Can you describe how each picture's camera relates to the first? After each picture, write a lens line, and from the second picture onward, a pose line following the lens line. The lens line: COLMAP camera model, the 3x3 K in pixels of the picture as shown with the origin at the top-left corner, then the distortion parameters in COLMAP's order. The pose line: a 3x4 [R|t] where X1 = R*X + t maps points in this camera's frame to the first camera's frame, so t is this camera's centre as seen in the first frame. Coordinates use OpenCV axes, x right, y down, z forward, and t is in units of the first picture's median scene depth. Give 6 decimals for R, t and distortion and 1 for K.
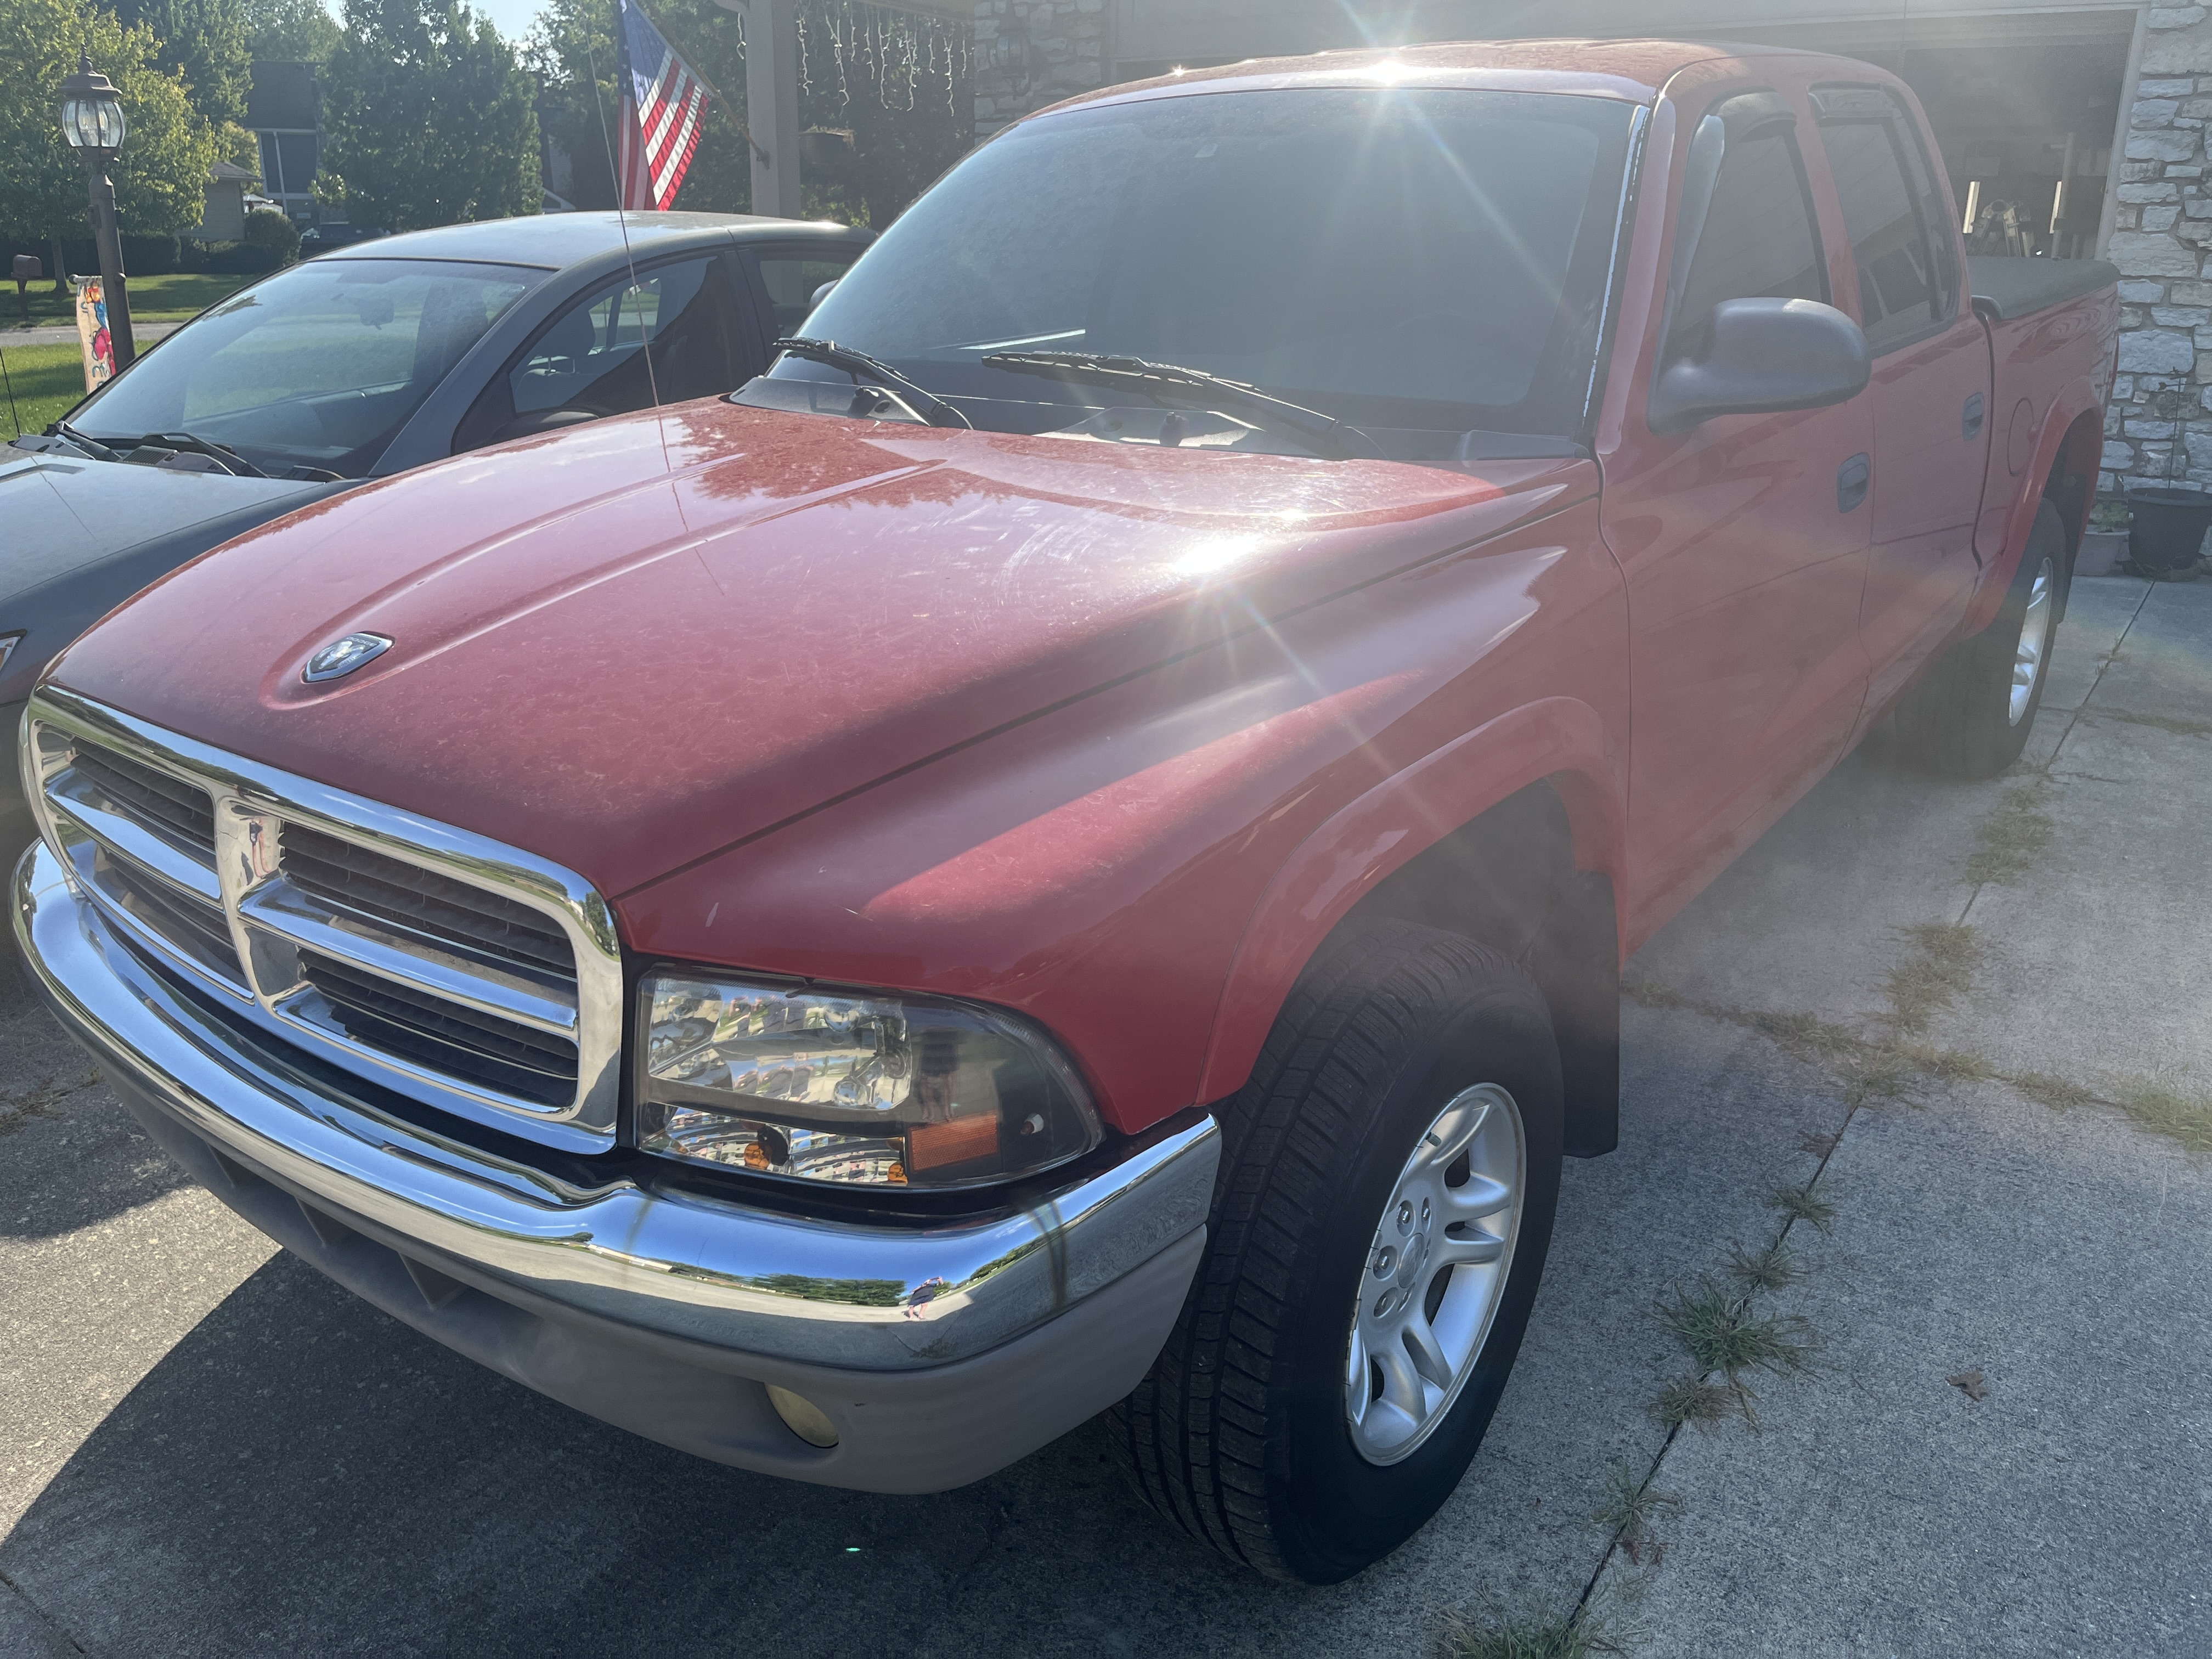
lens RADIAL K [[1698.0, 0, 1106.6], [0, 1698.0, 818.5], [0, 0, 1]] dist [0.065778, -0.112546]
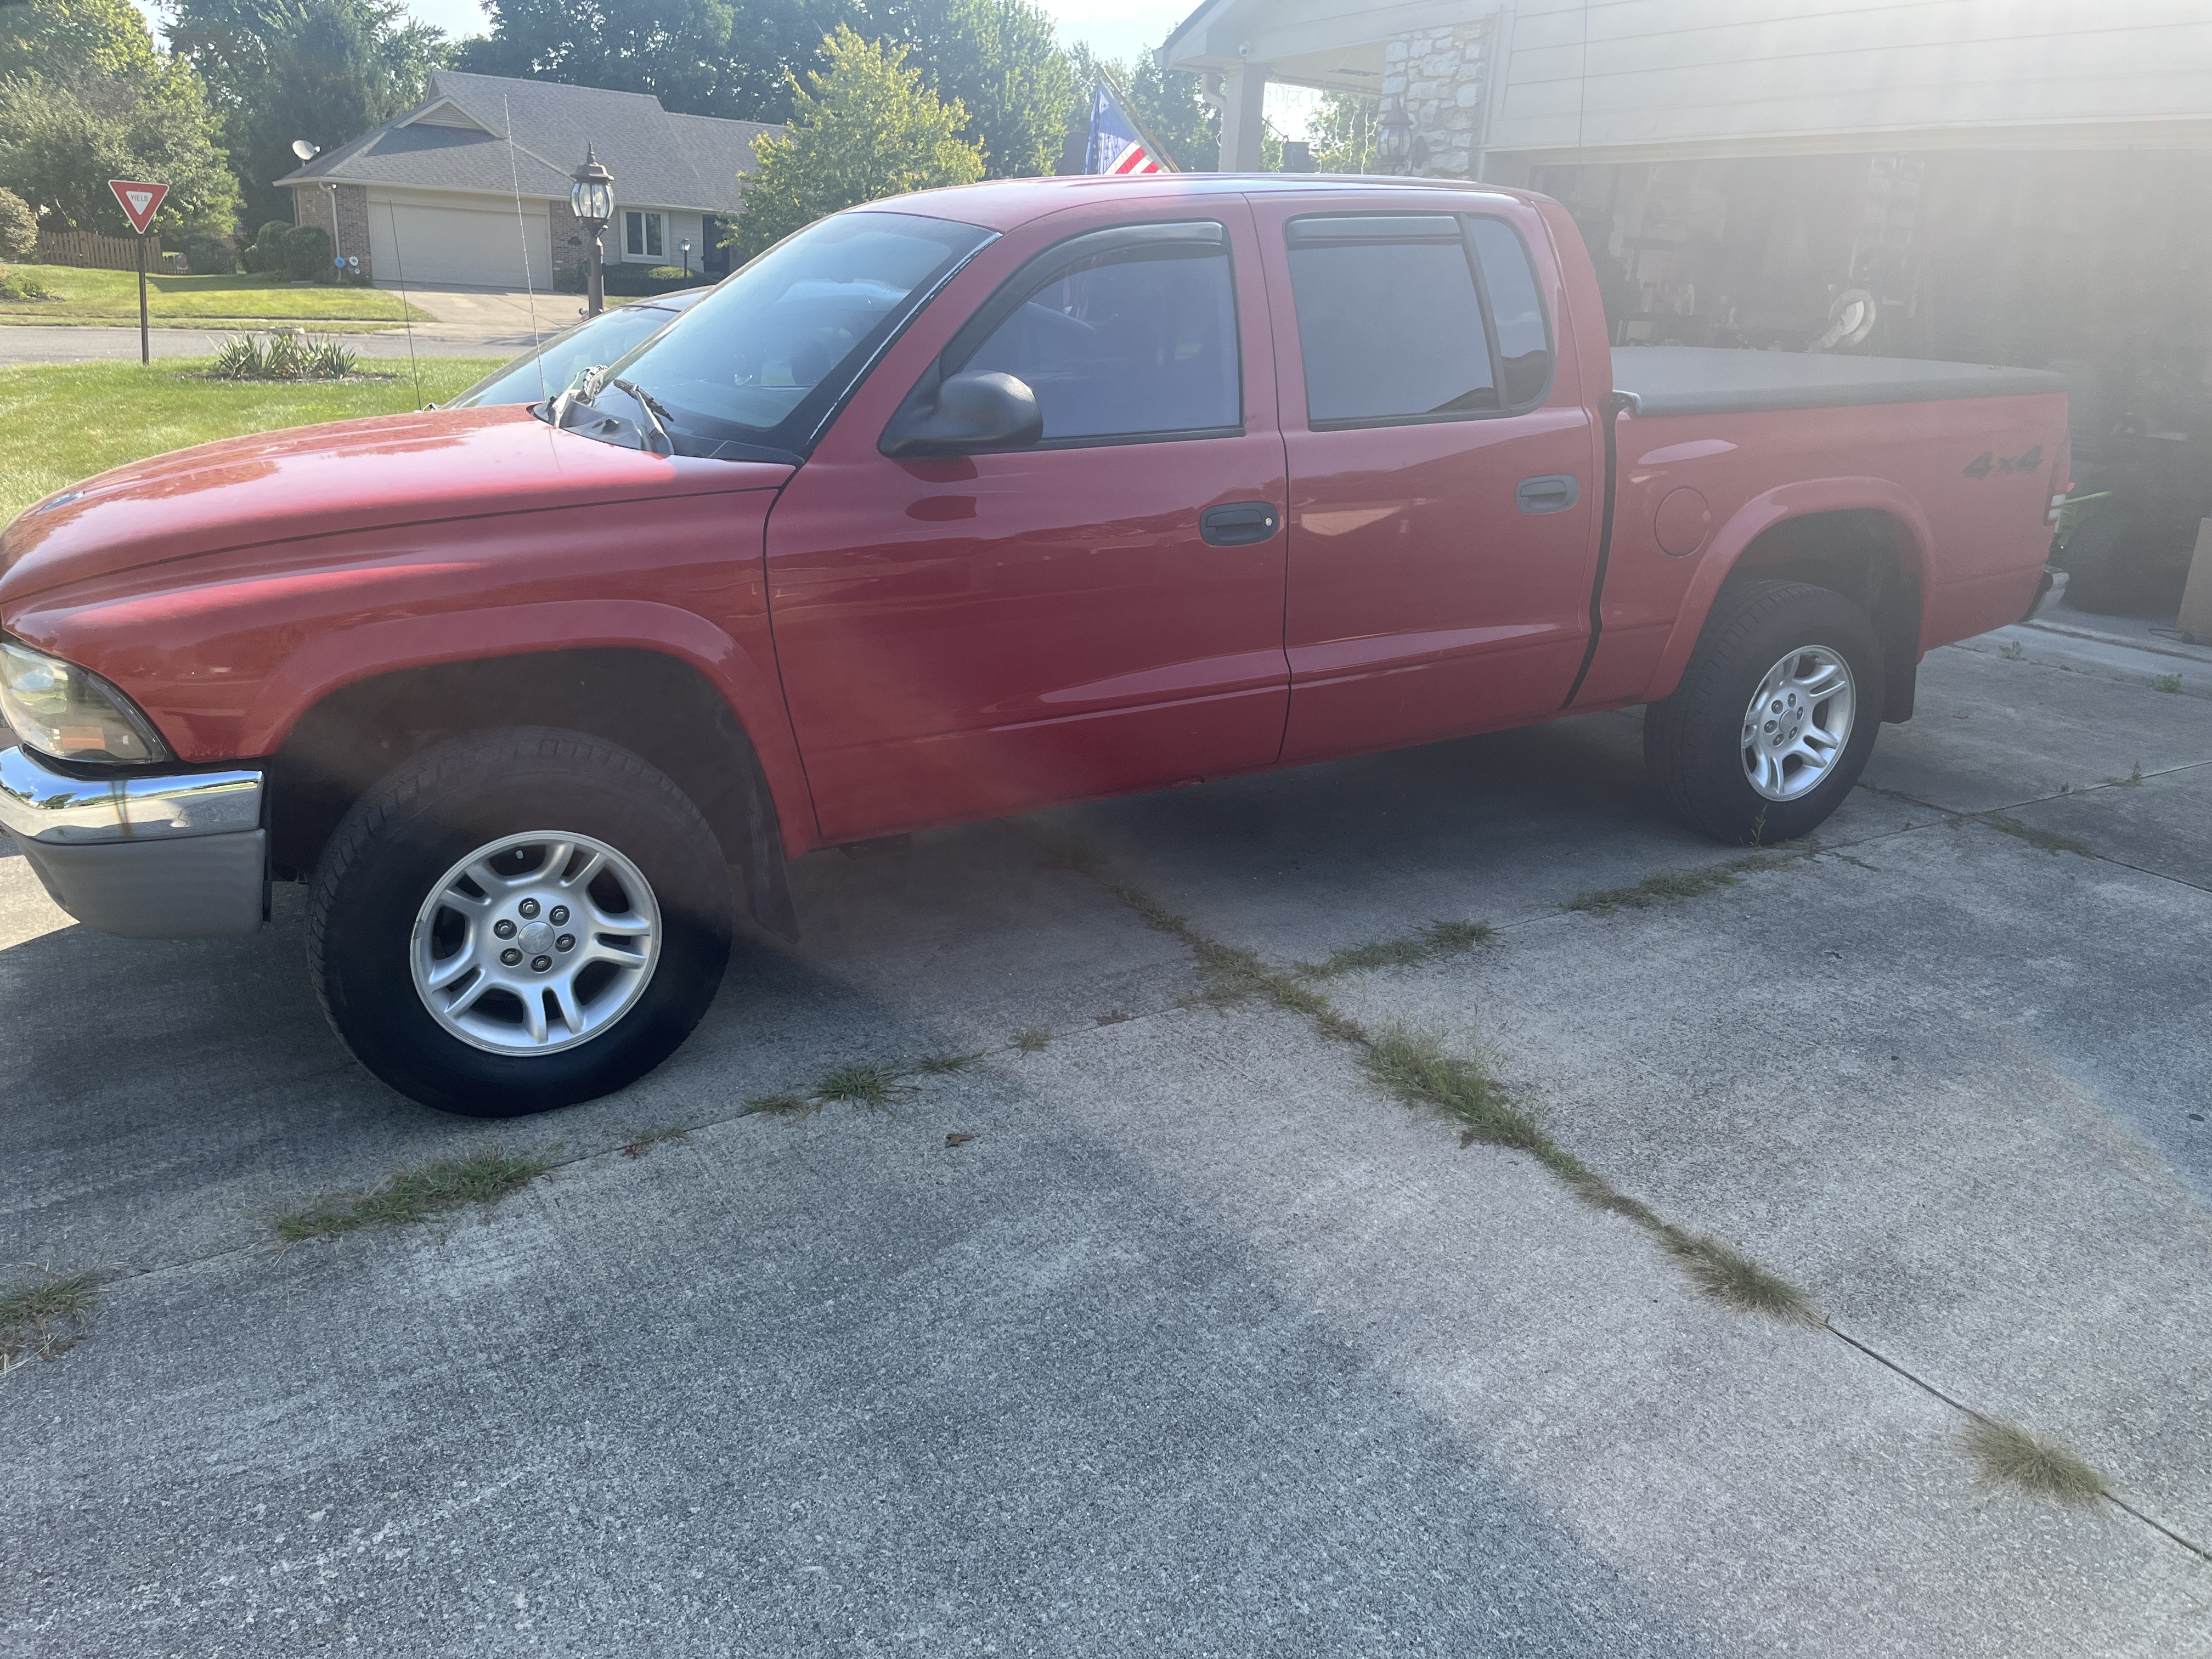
lens RADIAL K [[1664.1, 0, 1106.0], [0, 1664.1, 829.5], [0, 0, 1]] dist [-0.013434, -0.002424]
pose [[0.914179, 0.154025, -0.374904, 0.245239], [-0.160681, 0.986912, 0.013652, 0.009712], [0.372100, 0.047759, 0.926963, -0.050935]]
